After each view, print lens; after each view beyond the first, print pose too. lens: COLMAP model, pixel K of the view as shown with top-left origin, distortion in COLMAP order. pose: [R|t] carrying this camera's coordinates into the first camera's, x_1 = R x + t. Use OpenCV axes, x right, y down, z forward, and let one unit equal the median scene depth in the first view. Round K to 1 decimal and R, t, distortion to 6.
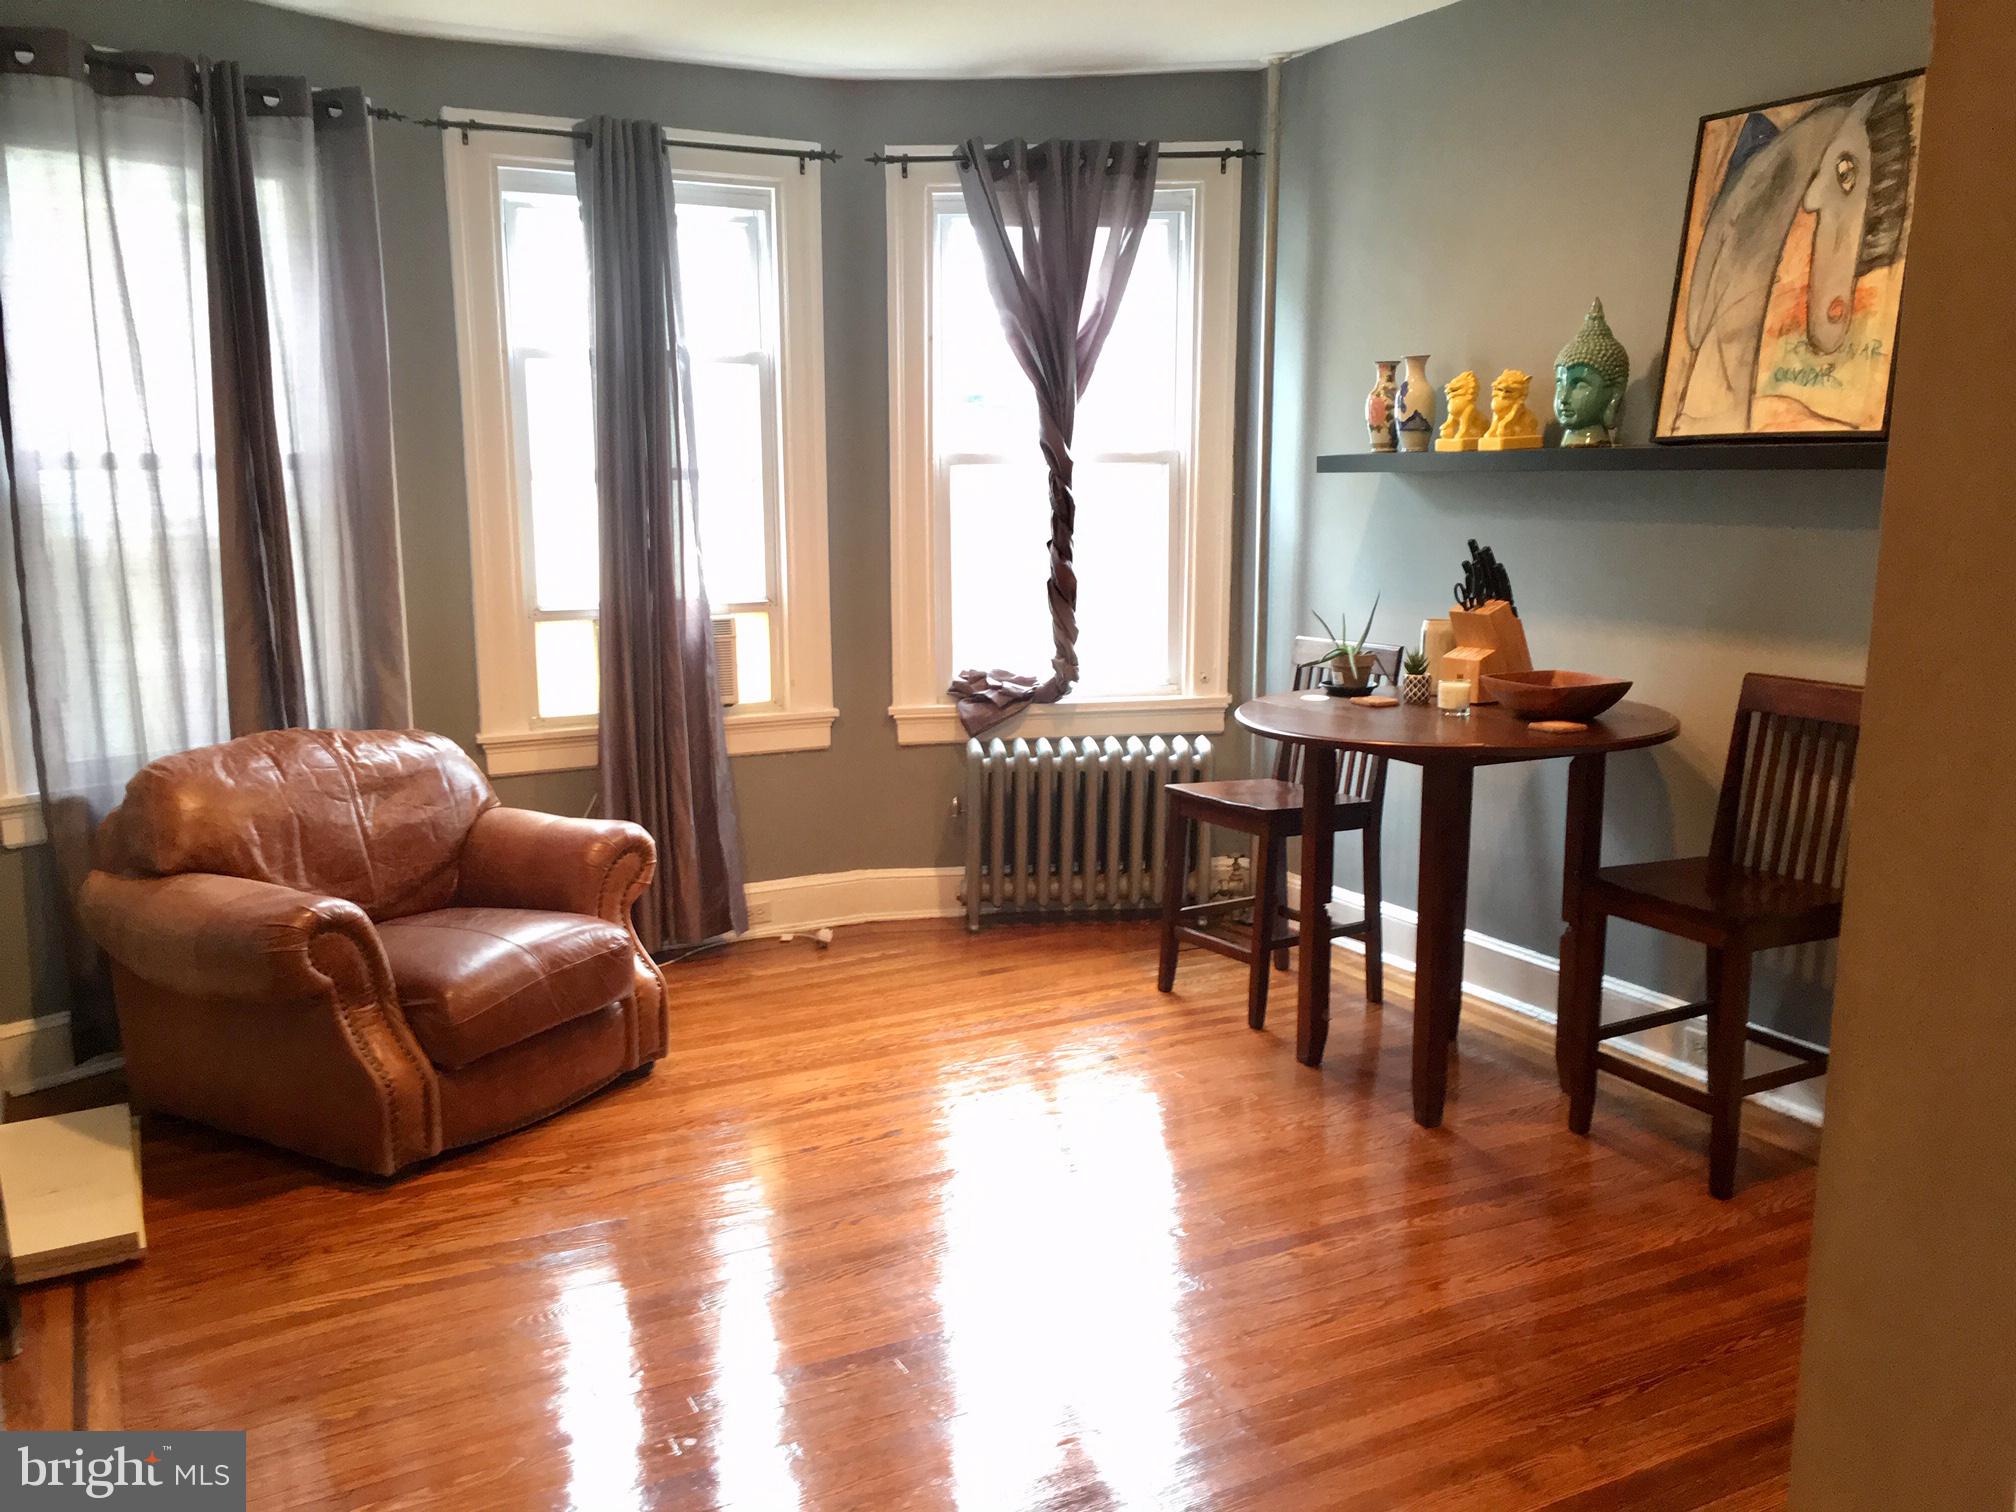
lens RADIAL K [[1712.9, 0, 1003.6], [0, 1712.9, 765.3], [0, 0, 1]] dist [0.084195, -0.095863]
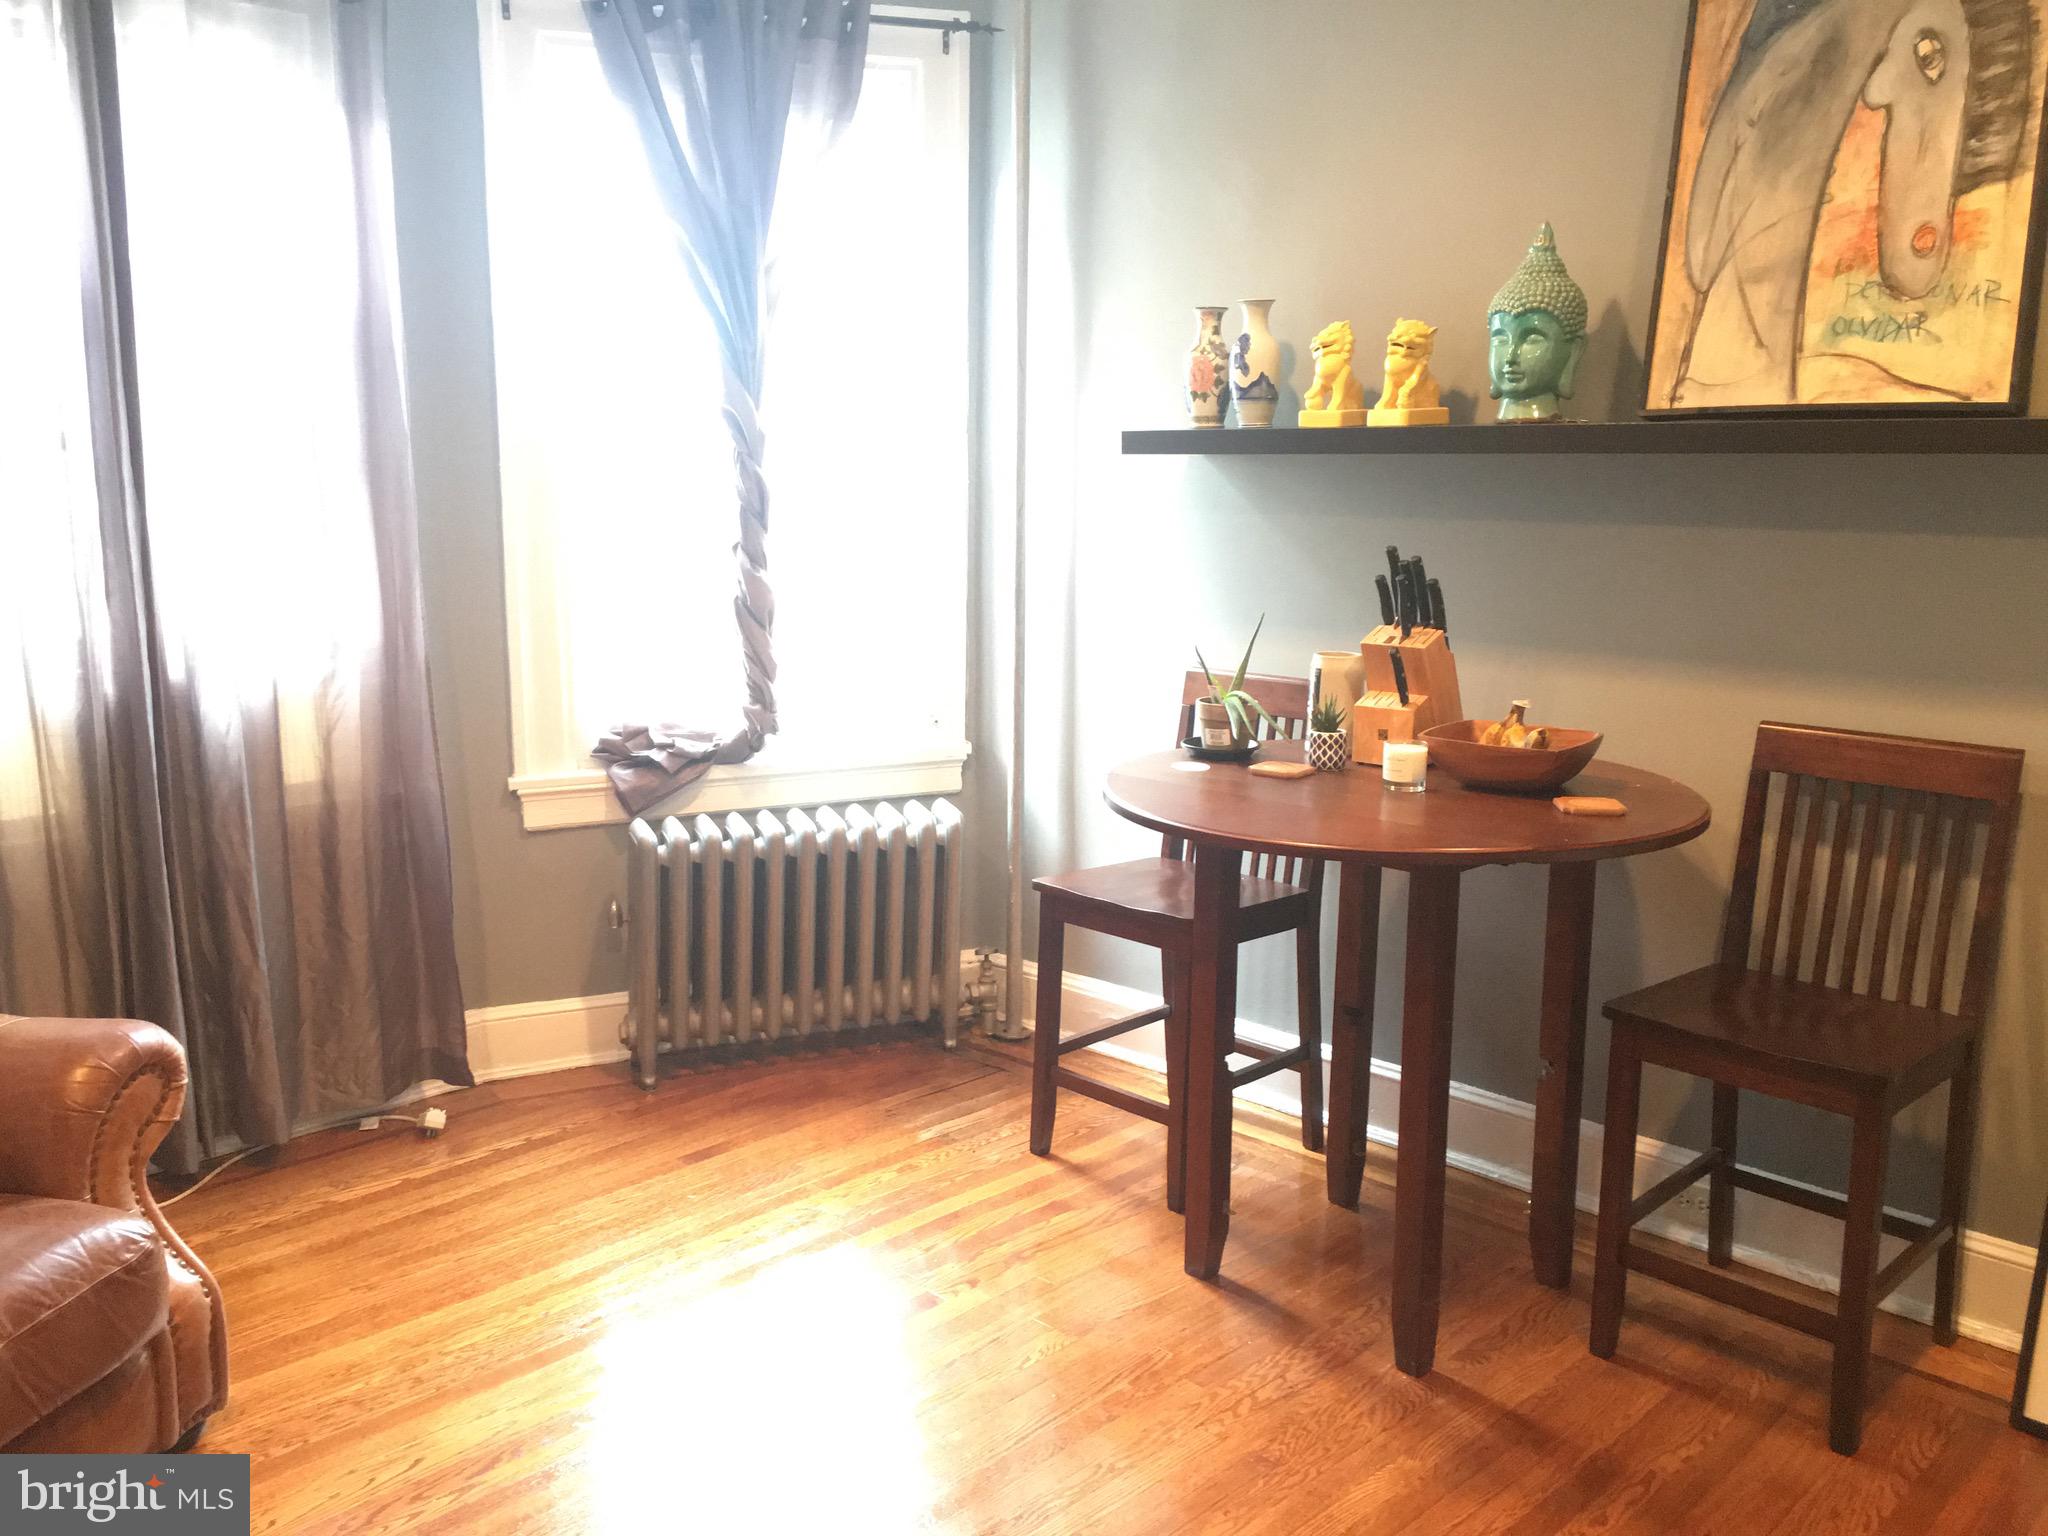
lens RADIAL K [[1740.1, 0, 1019.5], [0, 1740.1, 777.5], [0, 0, 1]] dist [0.084195, -0.095863]
pose [[0.954203, -0.043141, 0.296031, -0.107062], [0.039732, 0.999057, 0.017522, -0.051966], [-0.296508, -0.004957, 0.955017, 0.335385]]
